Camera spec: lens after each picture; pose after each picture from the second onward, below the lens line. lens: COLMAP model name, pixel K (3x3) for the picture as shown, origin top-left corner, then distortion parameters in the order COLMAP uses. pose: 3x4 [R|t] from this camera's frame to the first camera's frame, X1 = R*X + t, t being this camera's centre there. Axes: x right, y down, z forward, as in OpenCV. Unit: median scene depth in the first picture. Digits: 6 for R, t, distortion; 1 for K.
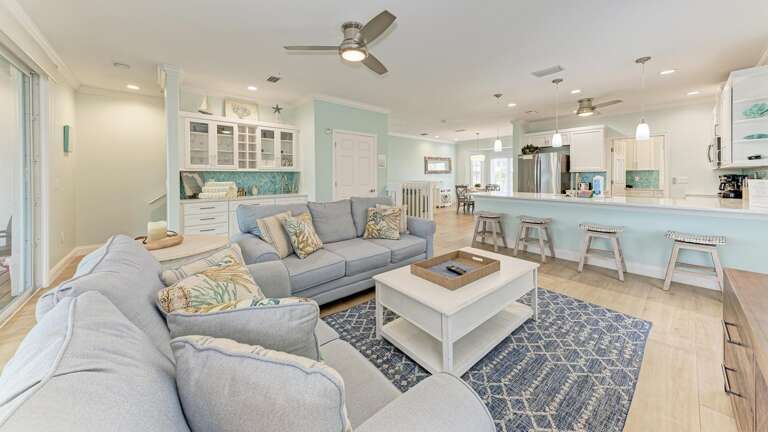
lens RADIAL K [[260.9, 0, 384.1], [0, 260.9, 177.3], [0, 0, 1]] dist [0.001153, -0.000034]
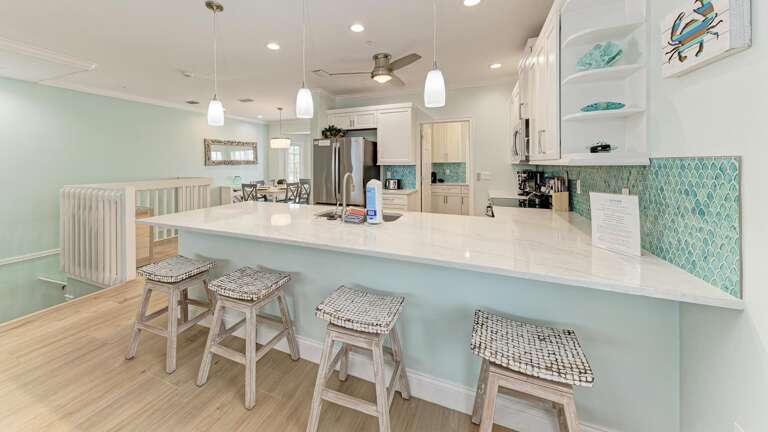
lens RADIAL K [[269.7, 0, 379.9], [0, 269.7, 165.0], [0, 0, 1]] dist [0.001083, 0.000031]
pose [[0.878298, -0.004368, 0.478093, 0.358233], [0.004983, 0.999988, -0.000018, -0.020656], [-0.478087, 0.002398, 0.878309, 0.333686]]
